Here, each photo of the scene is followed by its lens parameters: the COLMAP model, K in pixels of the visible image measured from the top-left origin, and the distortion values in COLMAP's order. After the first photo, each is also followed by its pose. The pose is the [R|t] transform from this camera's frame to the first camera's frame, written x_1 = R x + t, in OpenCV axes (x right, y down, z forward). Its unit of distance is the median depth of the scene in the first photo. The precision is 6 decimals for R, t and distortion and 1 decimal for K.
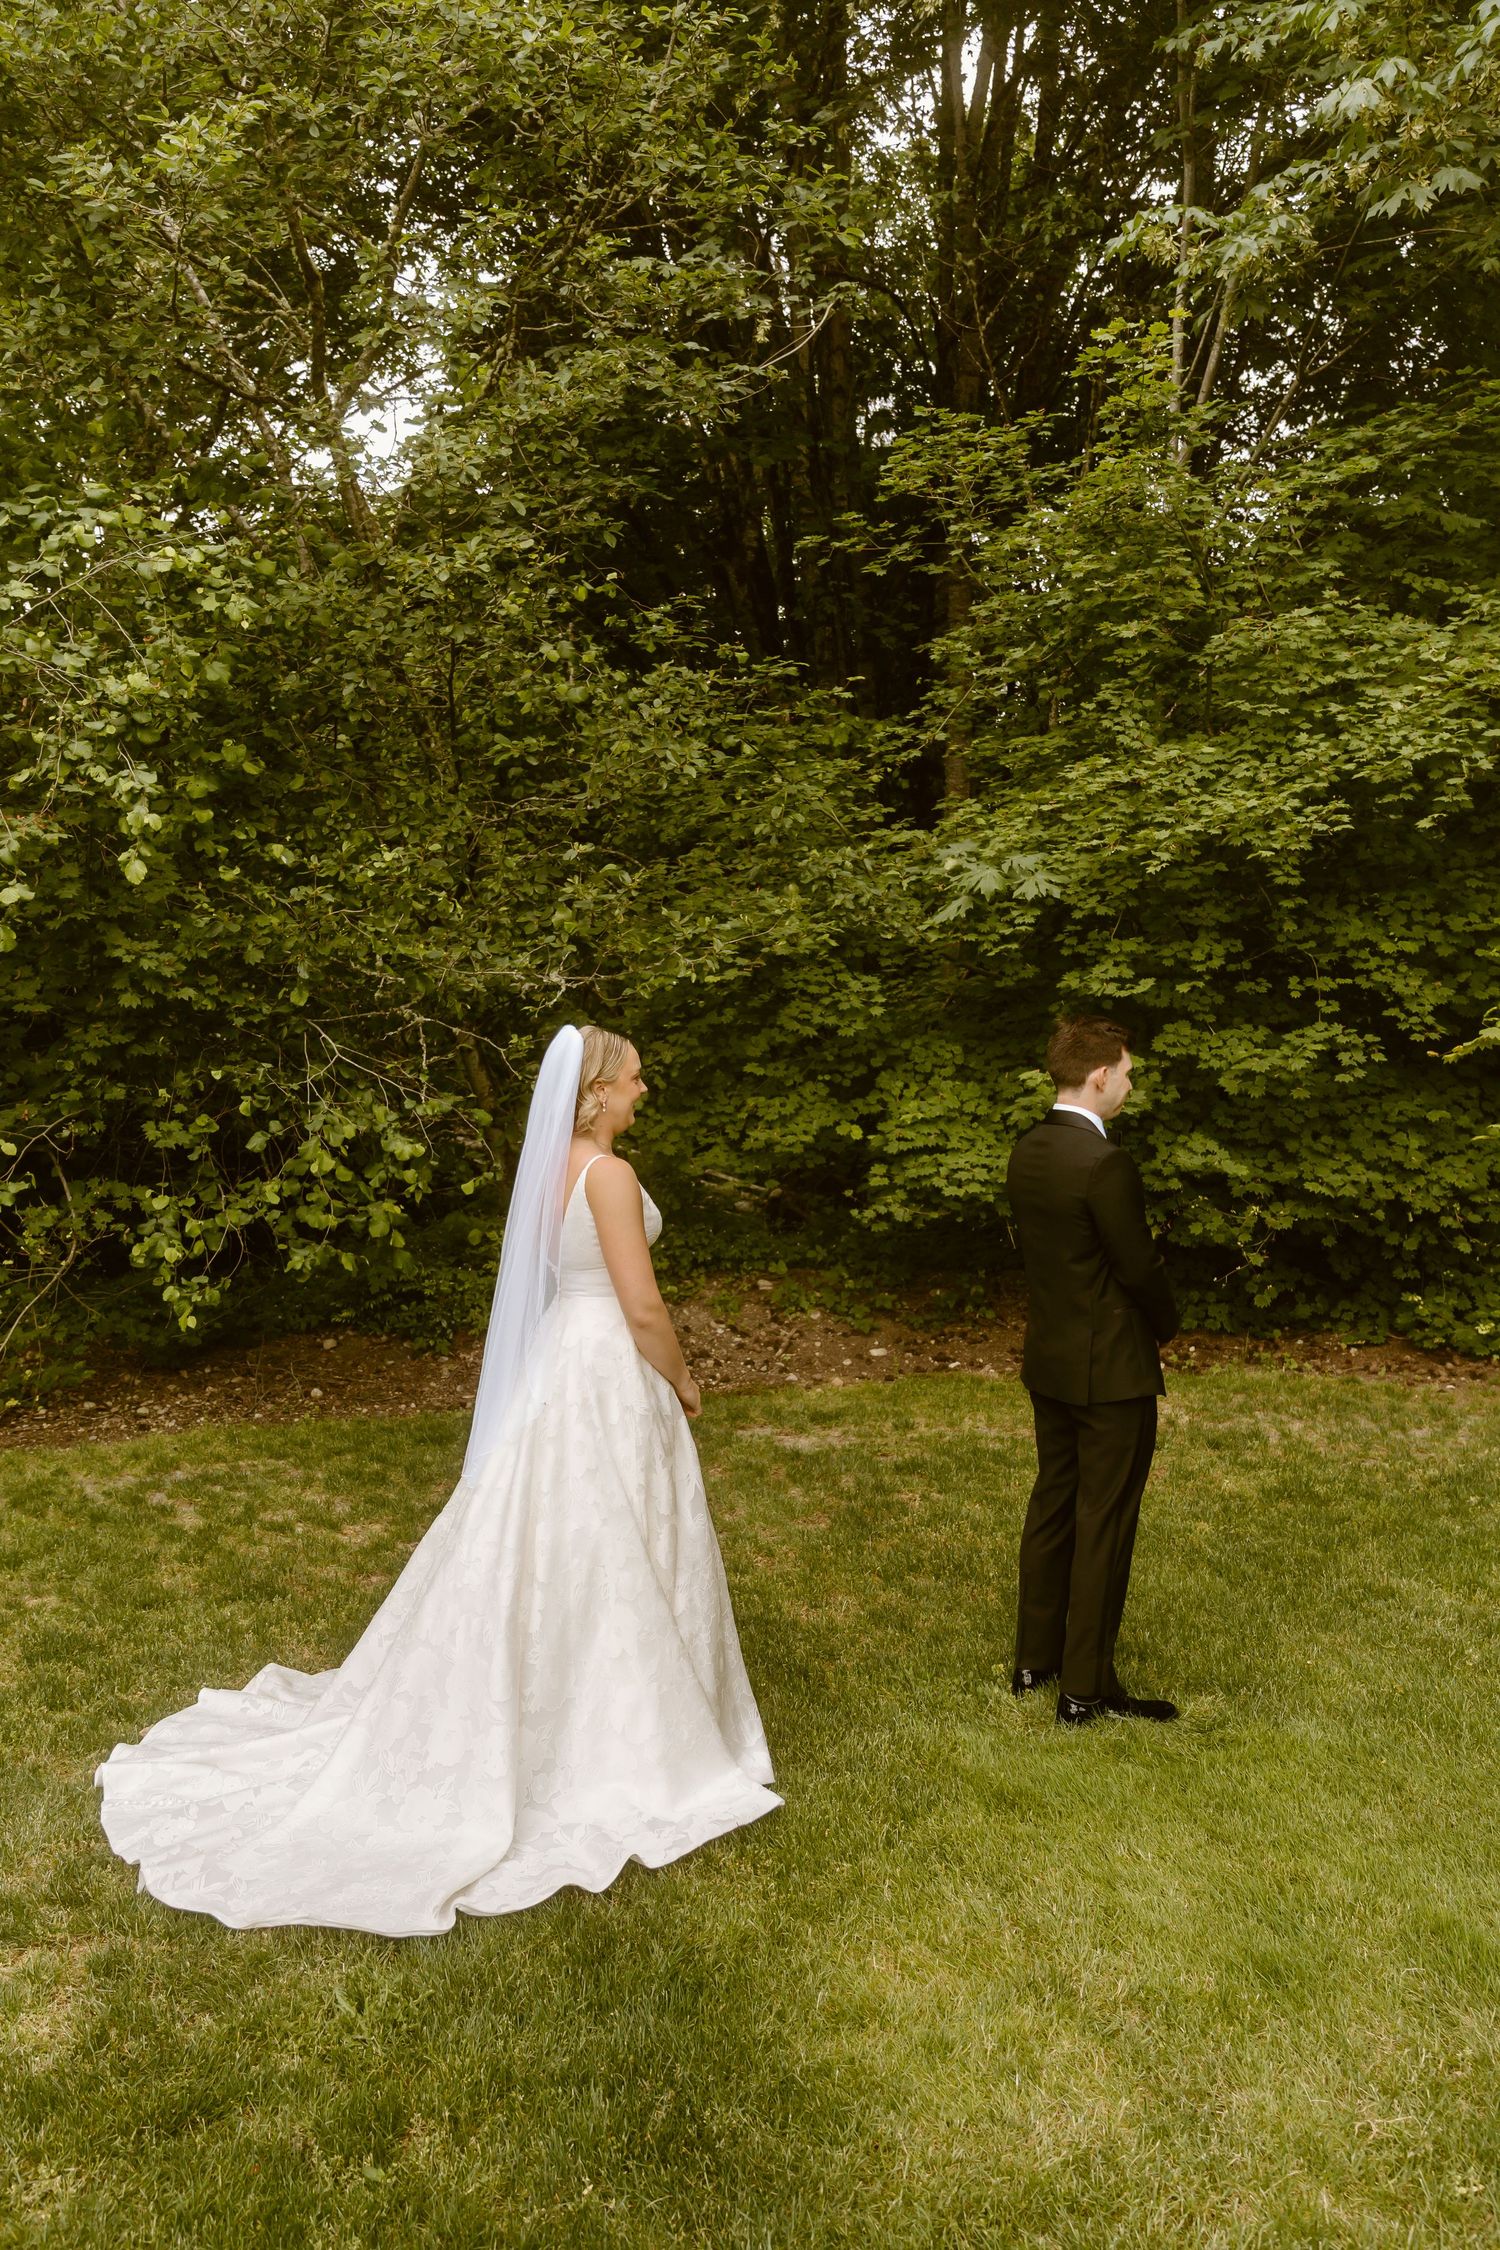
lens RADIAL K [[1728.9, 0, 743.9], [0, 1728.9, 1128.3], [0, 0, 1]] dist [-0.007804, -0.003705]
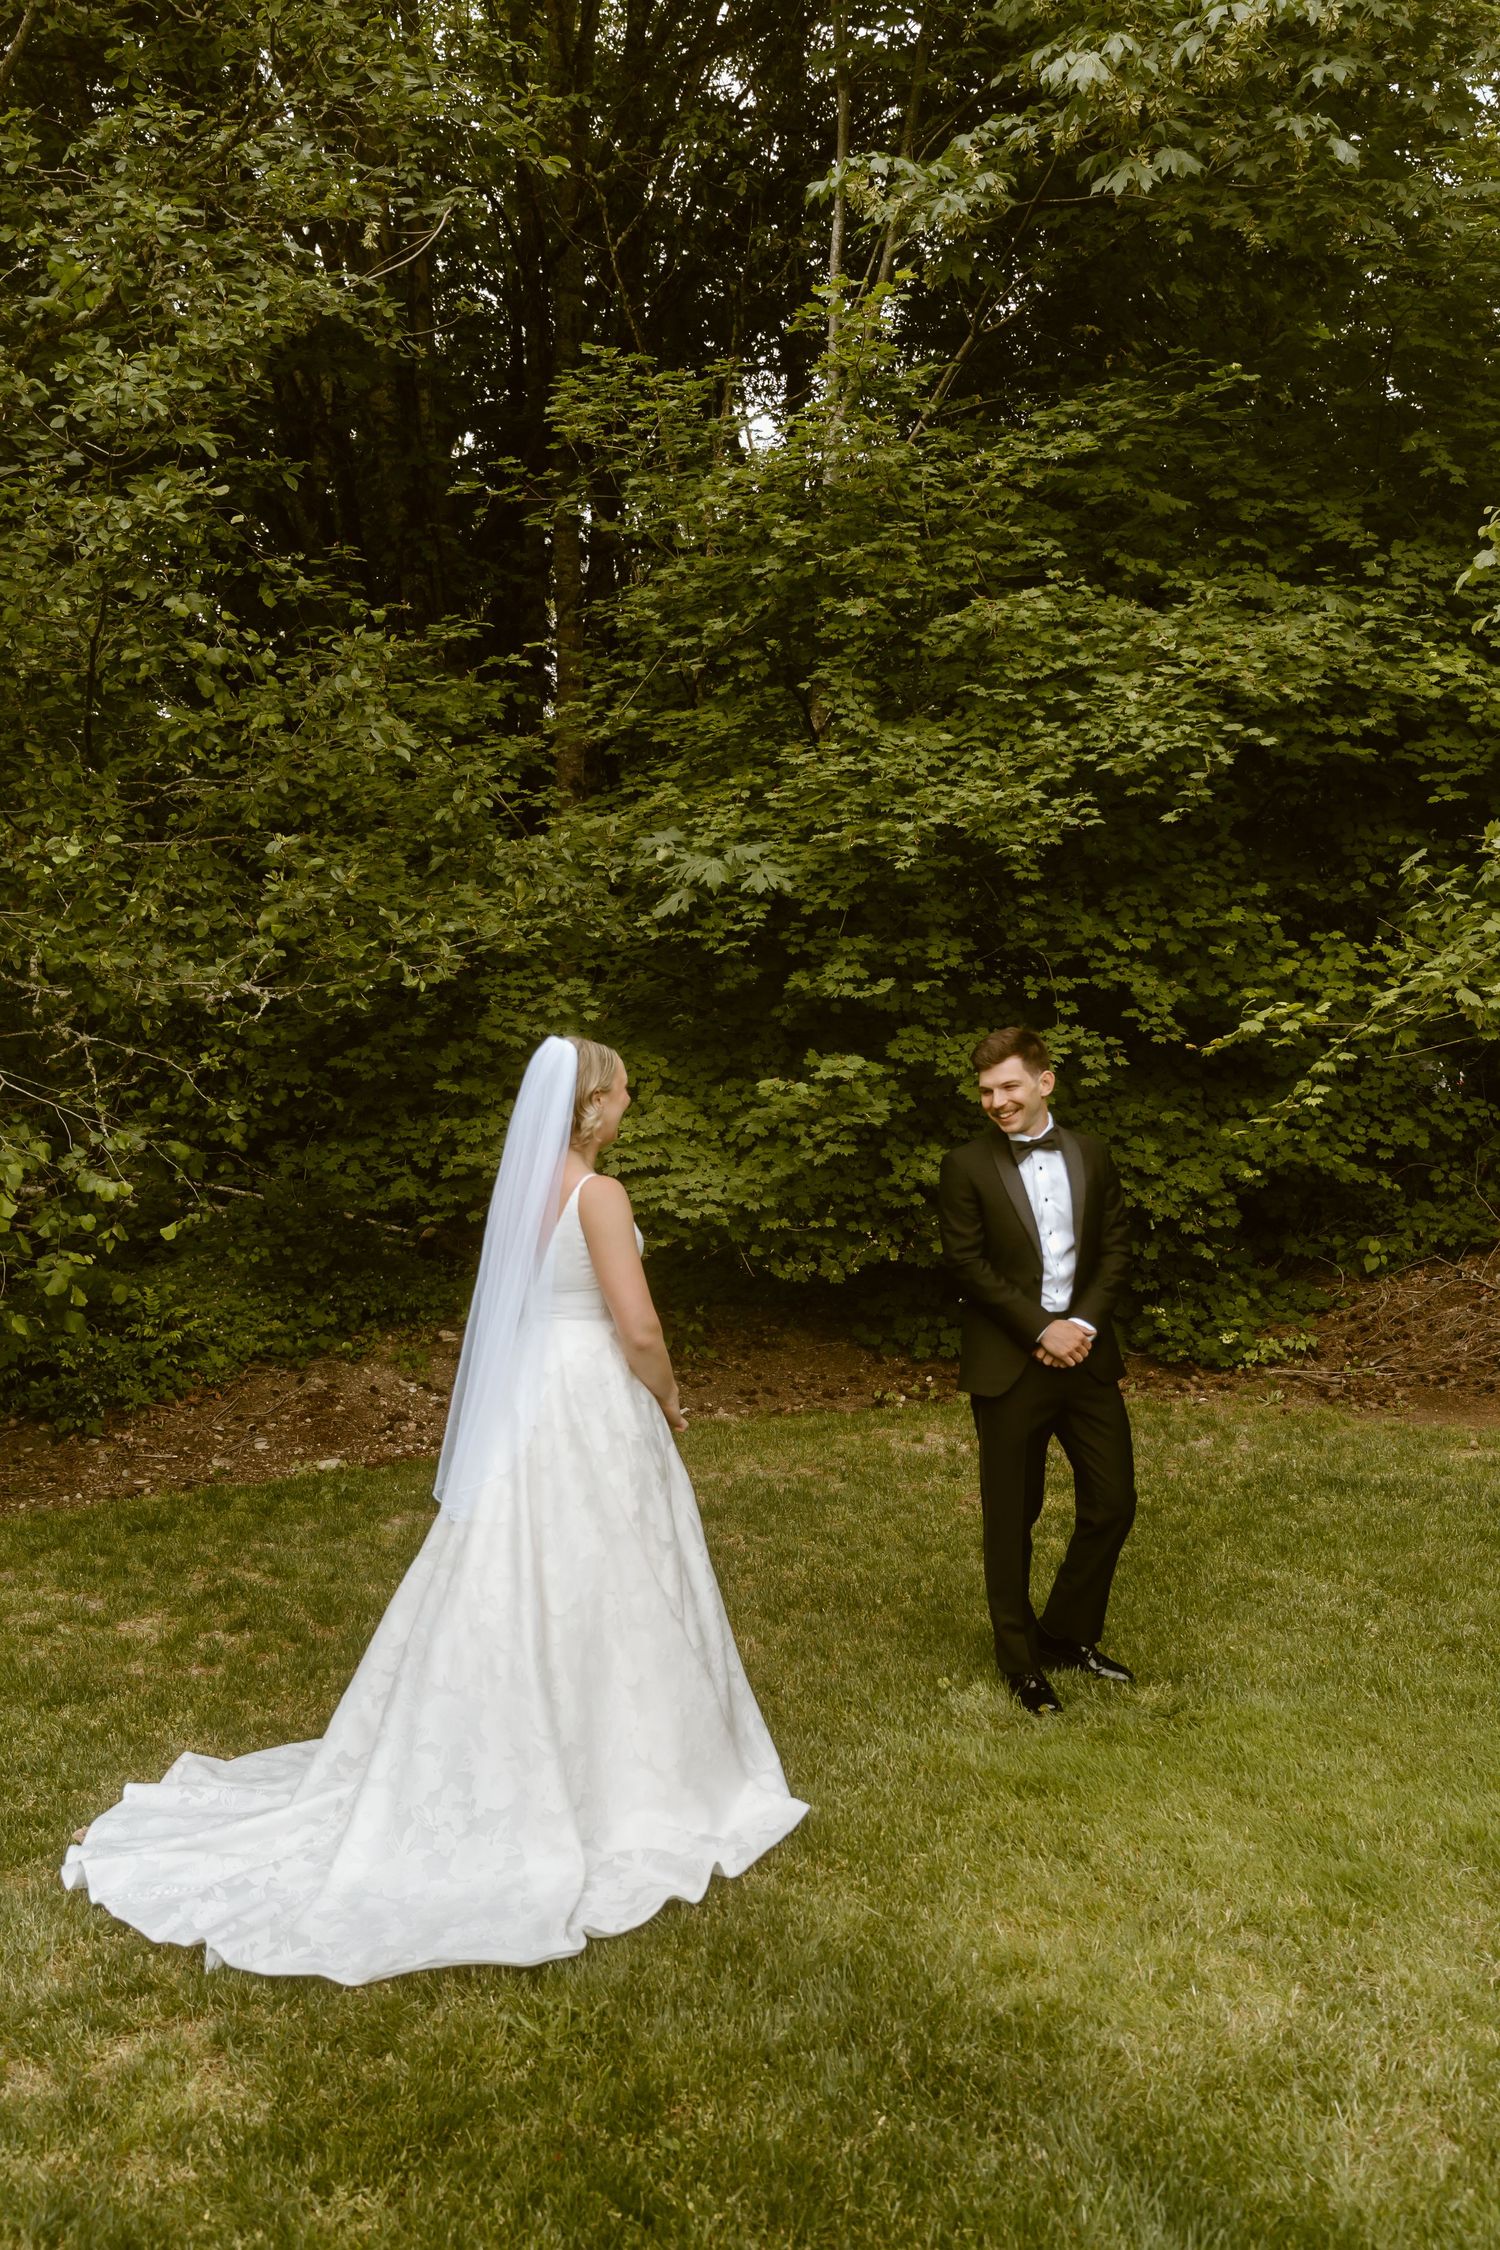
lens RADIAL K [[2059.3, 0, 750.0], [0, 2059.3, 1125.0], [0, 0, 1]] dist [-0.003849, -0.000429]
pose [[0.969460, -0.028795, 0.243552, -0.111615], [0.032783, 0.999386, -0.012333, 0.002445], [-0.243047, 0.019941, 0.969809, -0.056654]]
